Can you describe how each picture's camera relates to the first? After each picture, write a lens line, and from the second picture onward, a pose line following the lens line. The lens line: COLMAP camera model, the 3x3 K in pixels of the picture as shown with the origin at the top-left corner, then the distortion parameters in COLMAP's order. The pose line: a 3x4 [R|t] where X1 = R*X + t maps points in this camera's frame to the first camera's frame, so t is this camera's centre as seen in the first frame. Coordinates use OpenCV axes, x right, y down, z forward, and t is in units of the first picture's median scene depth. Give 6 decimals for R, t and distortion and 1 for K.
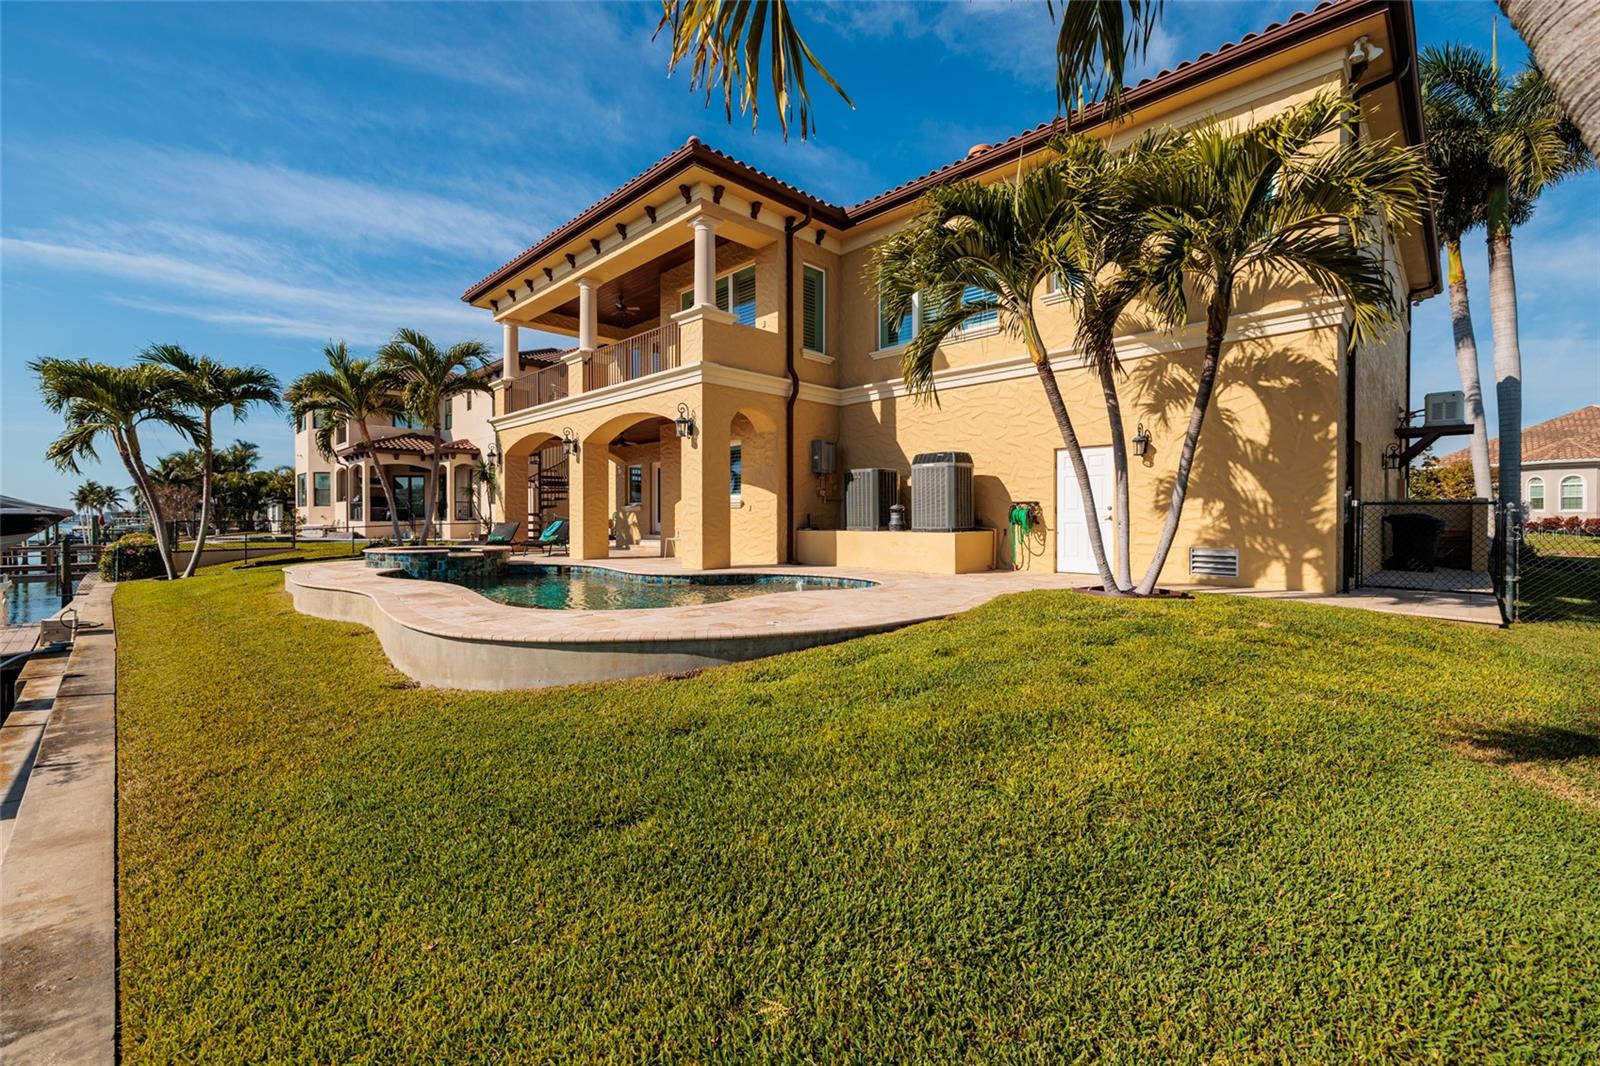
lens RADIAL K [[688.6, 0, 806.7], [0, 688.6, 540.5], [0, 0, 1]] dist [0.000949, -0.000317]
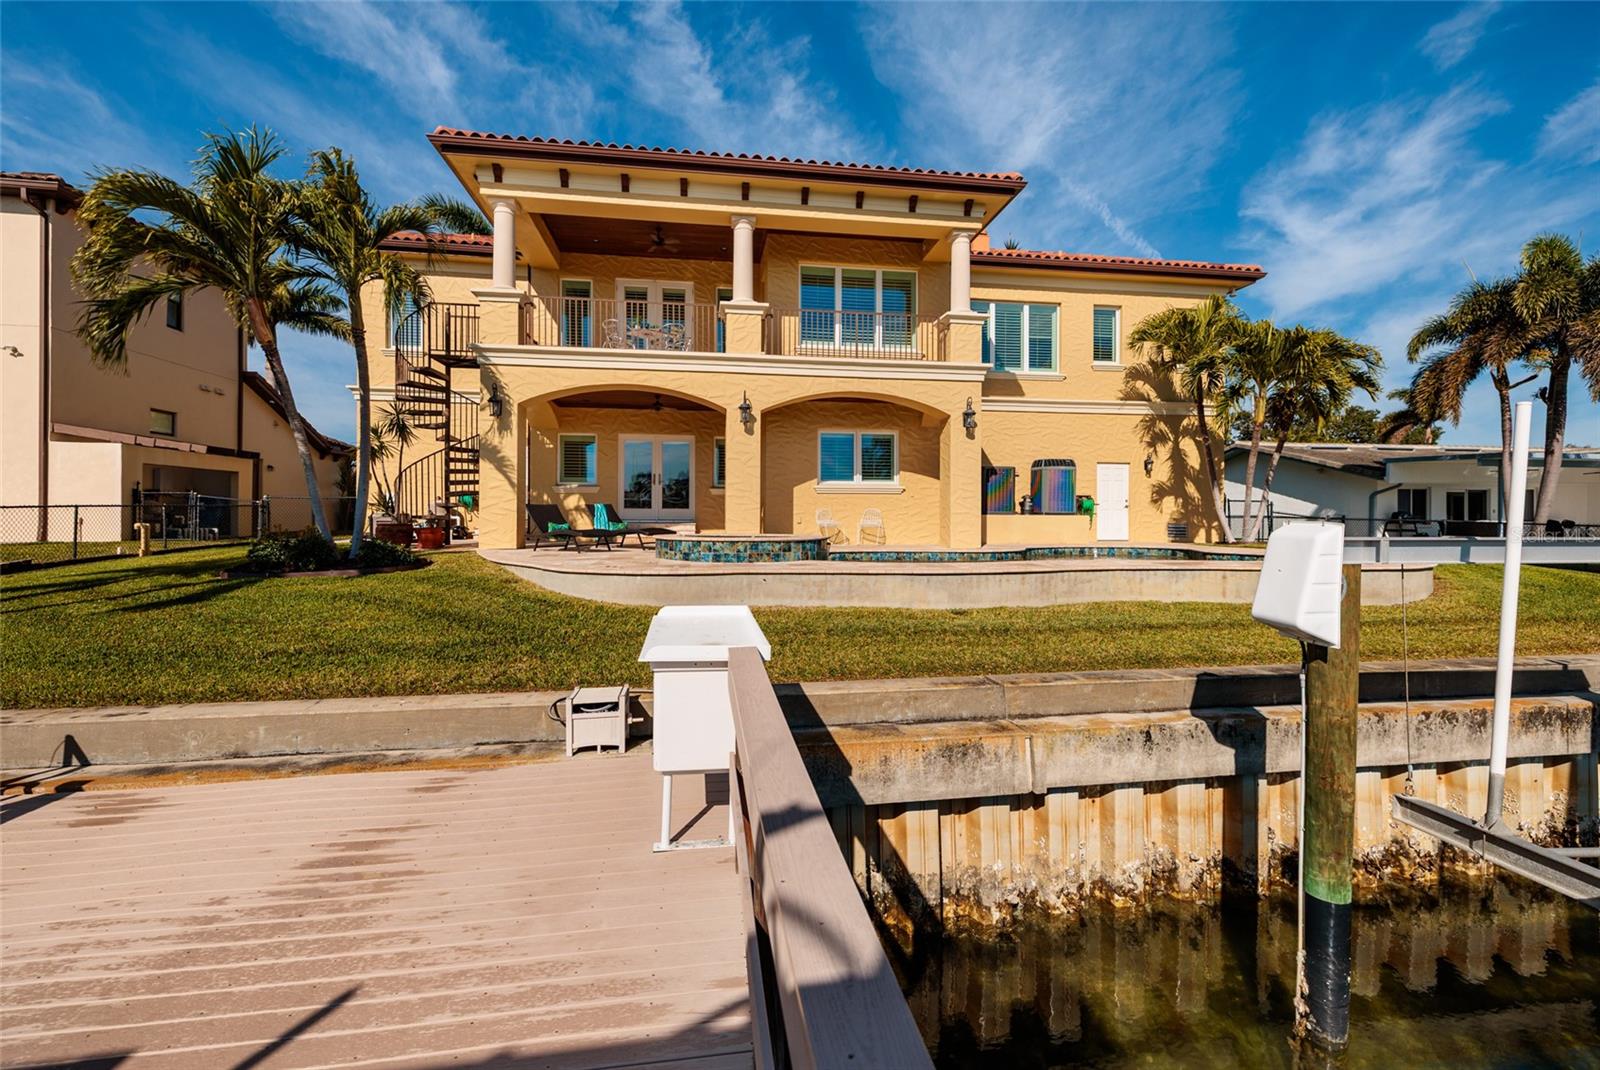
lens RADIAL K [[688.6, 0, 803.3], [0, 688.6, 520.2], [0, 0, 1]] dist [0.000949, -0.000317]
pose [[0.588766, -0.003612, 0.808295, -0.092171], [0.020108, 0.999746, -0.010179, 0.000212], [-0.808053, 0.022247, 0.588689, 0.043220]]
